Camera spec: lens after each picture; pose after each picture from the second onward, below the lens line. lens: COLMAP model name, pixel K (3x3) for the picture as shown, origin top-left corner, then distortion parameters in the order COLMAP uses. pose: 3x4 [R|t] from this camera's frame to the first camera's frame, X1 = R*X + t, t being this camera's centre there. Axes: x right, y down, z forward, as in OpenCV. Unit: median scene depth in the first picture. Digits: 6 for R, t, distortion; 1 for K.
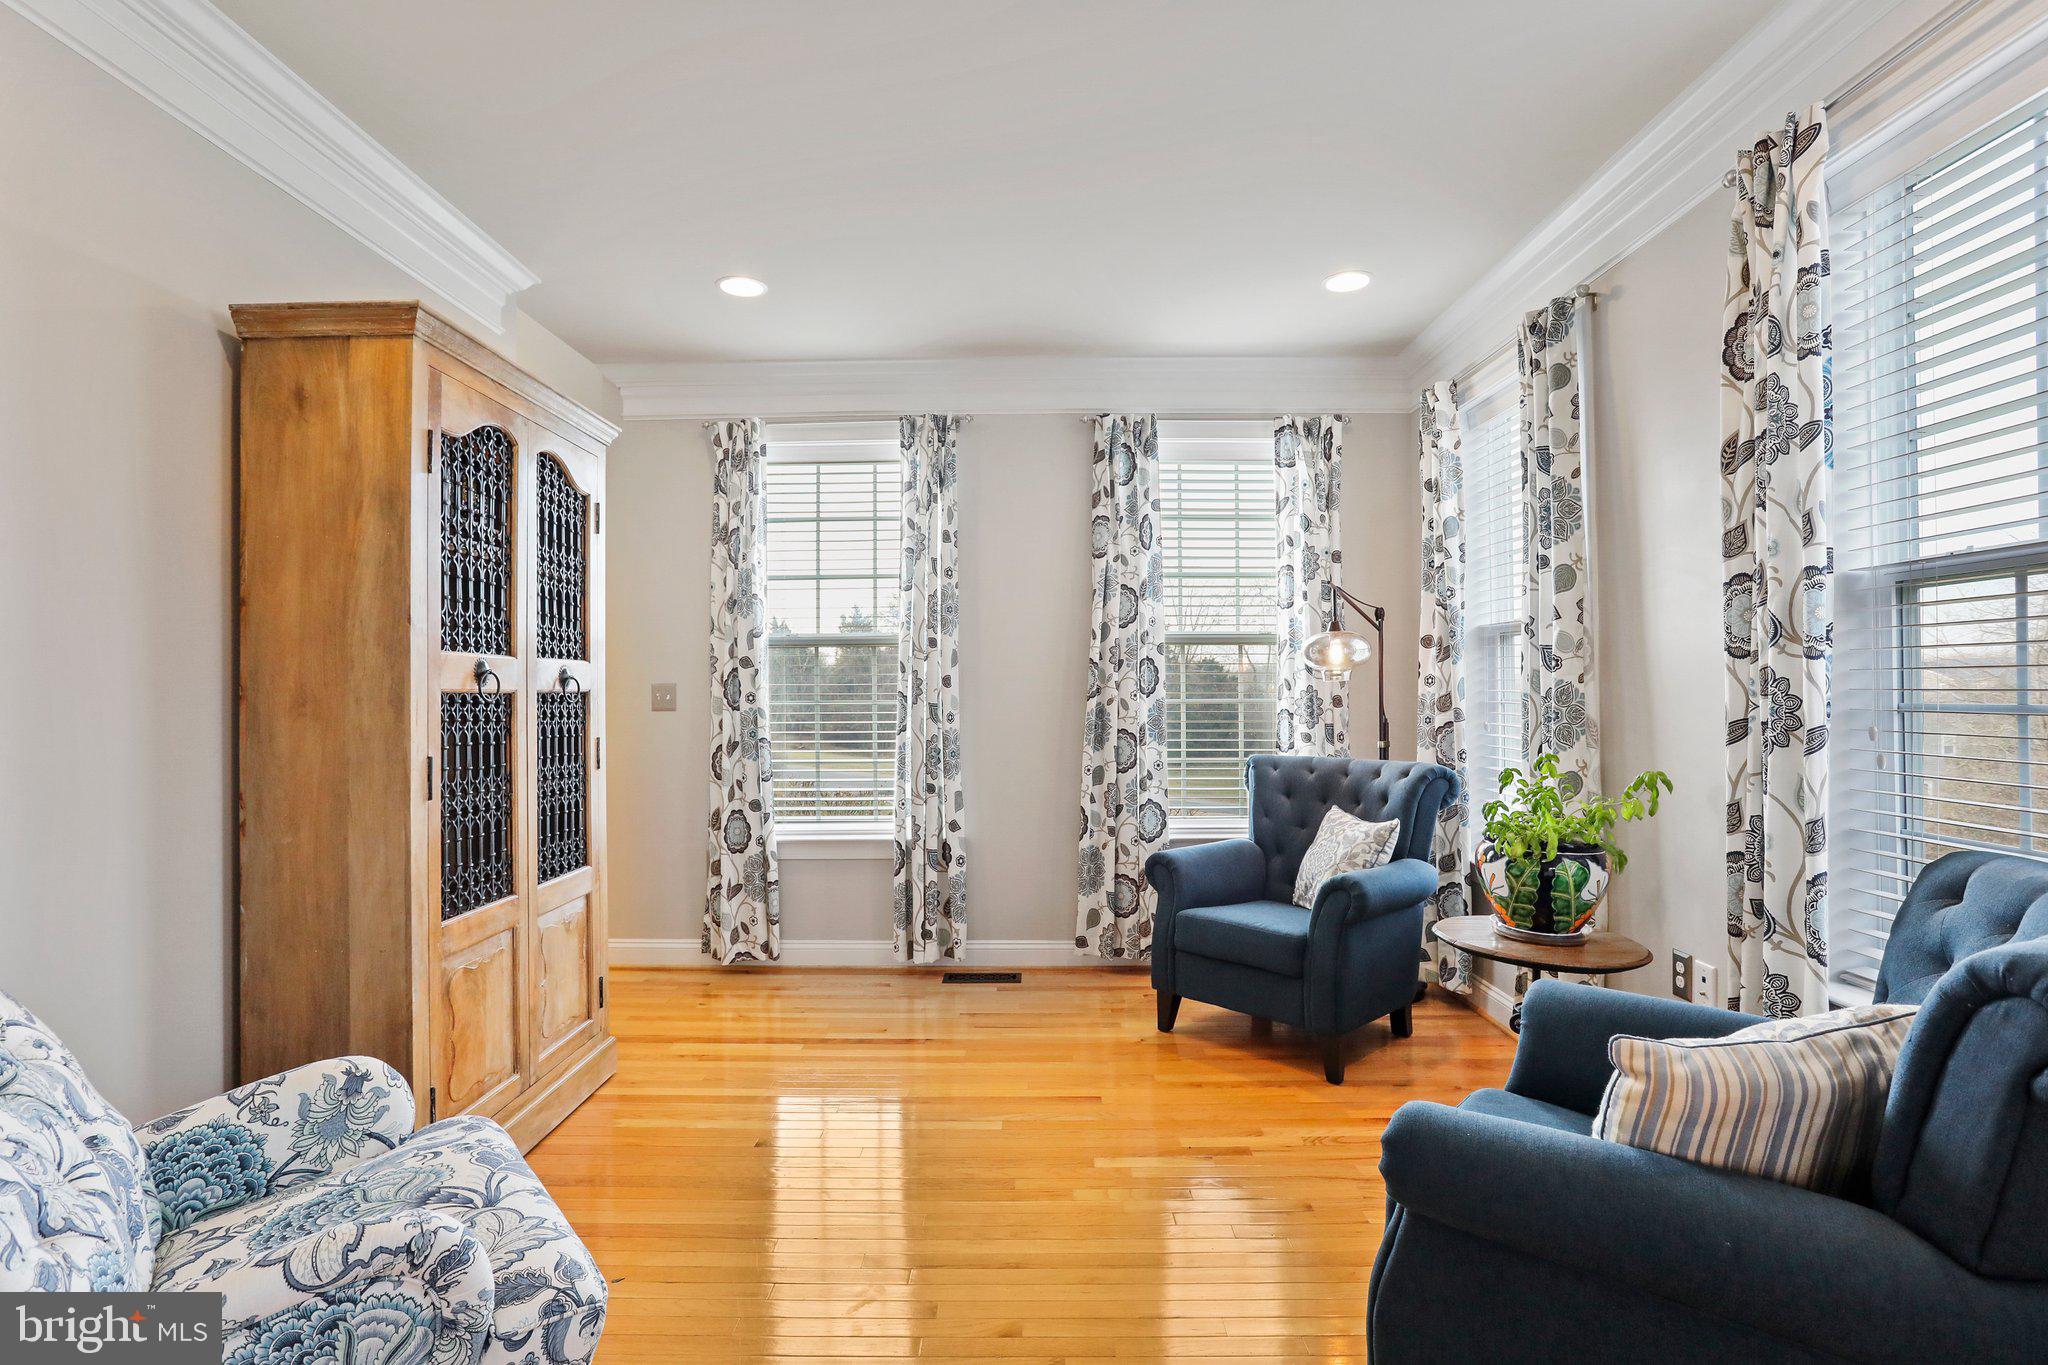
lens RADIAL K [[1011.3, 0, 1028.2], [0, 1011.3, 691.0], [0, 0, 1]] dist [-0.047481, 0.024256]
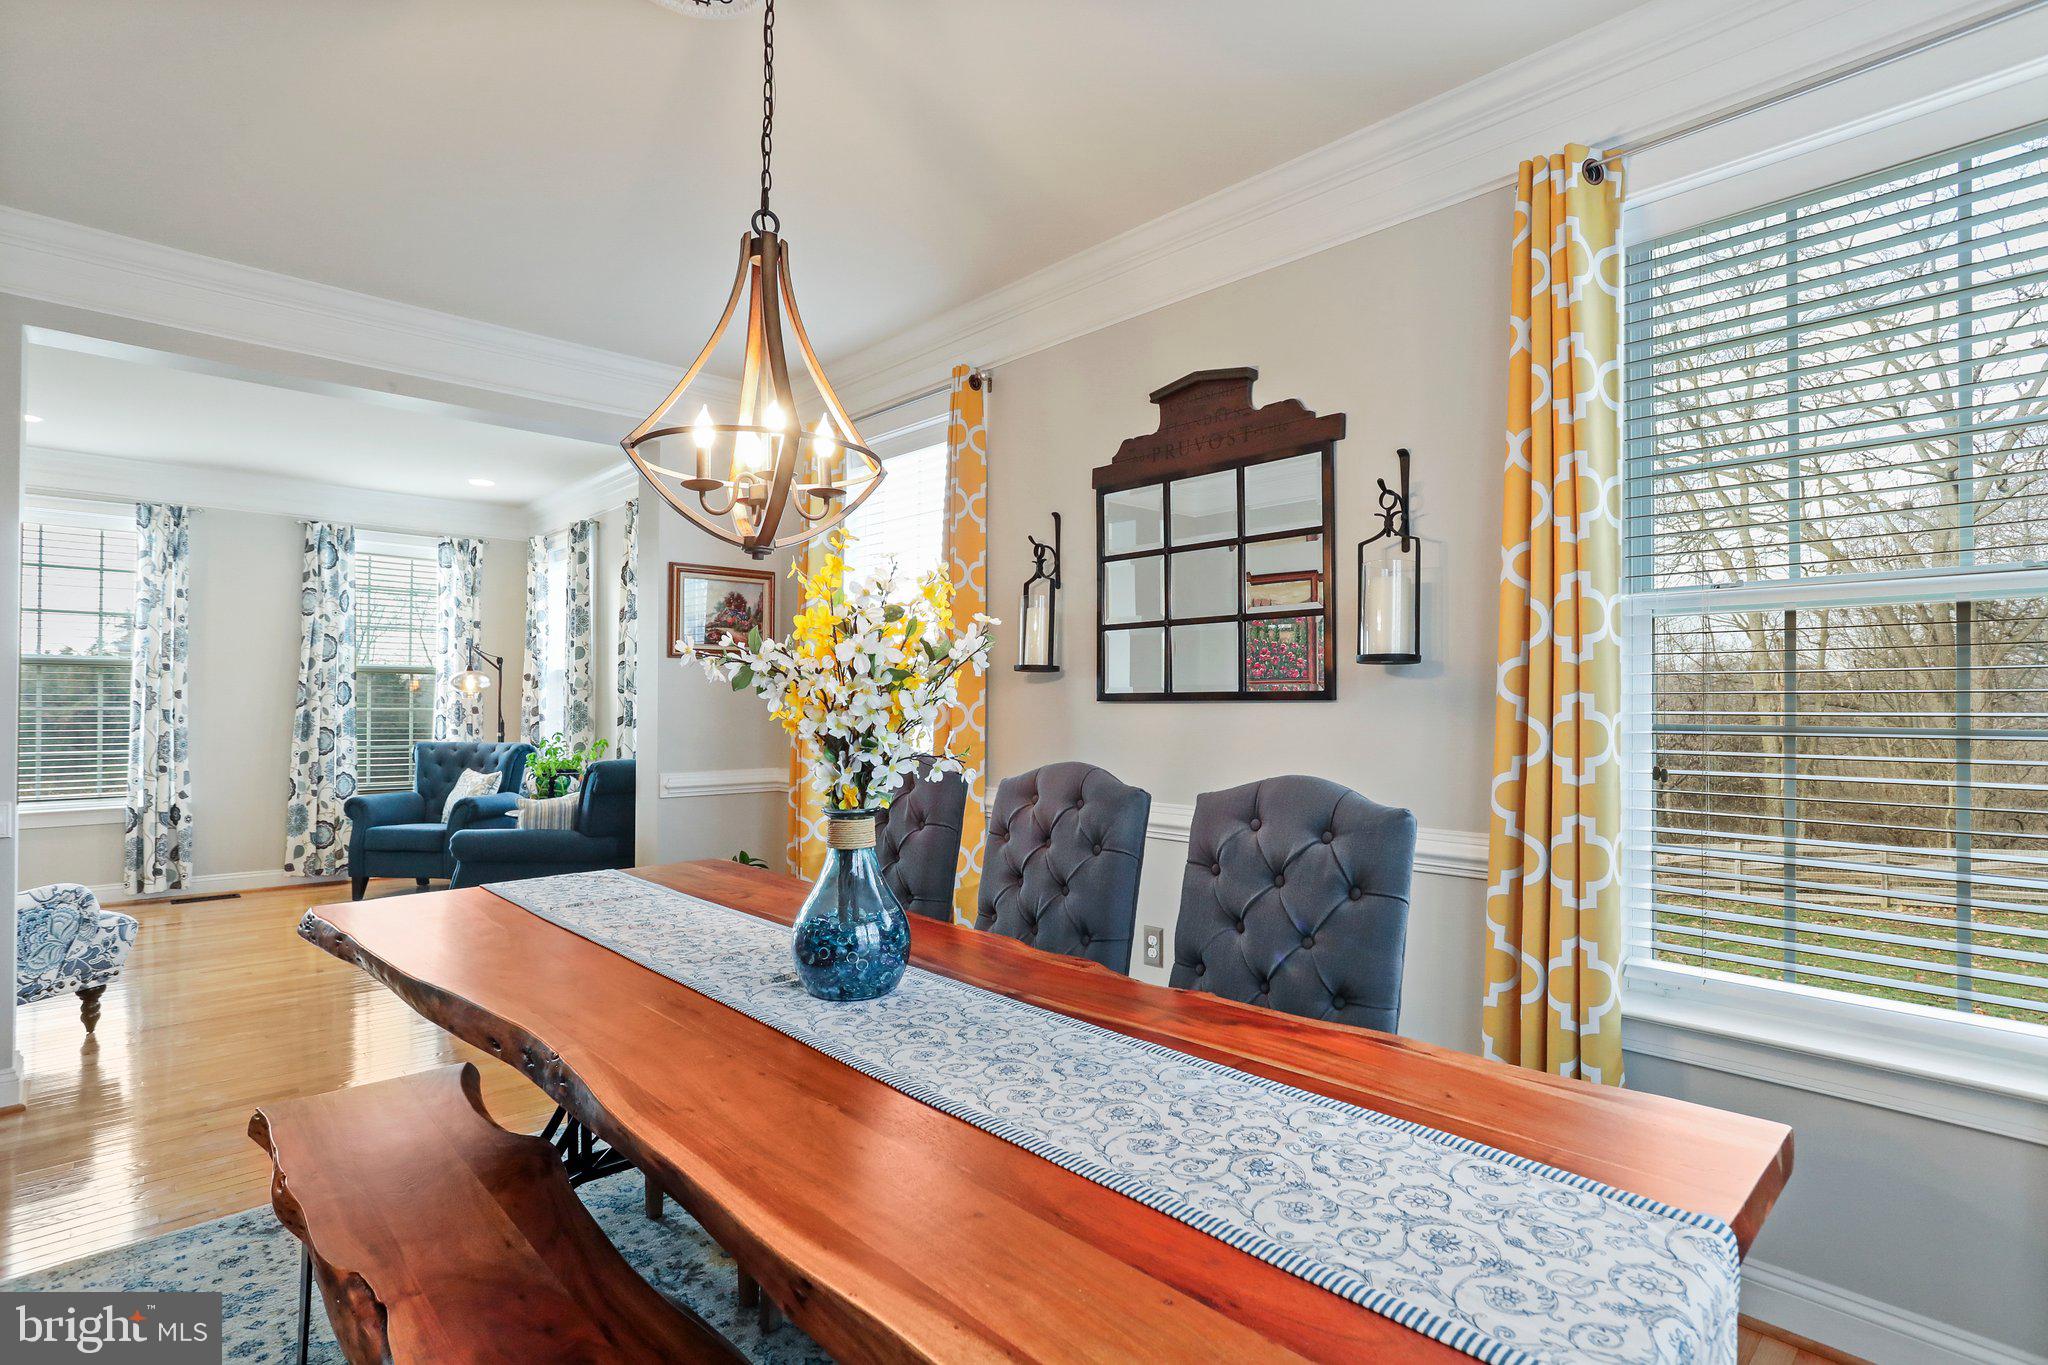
lens RADIAL K [[1011.3, 0, 1028.2], [0, 1011.3, 691.0], [0, 0, 1]] dist [-0.047481, 0.024256]
pose [[0.729698, 0.019400, 0.683494, -0.160699], [-0.009700, 0.999791, -0.018022, -0.000612], [-0.683700, 0.006520, 0.729734, -0.850287]]
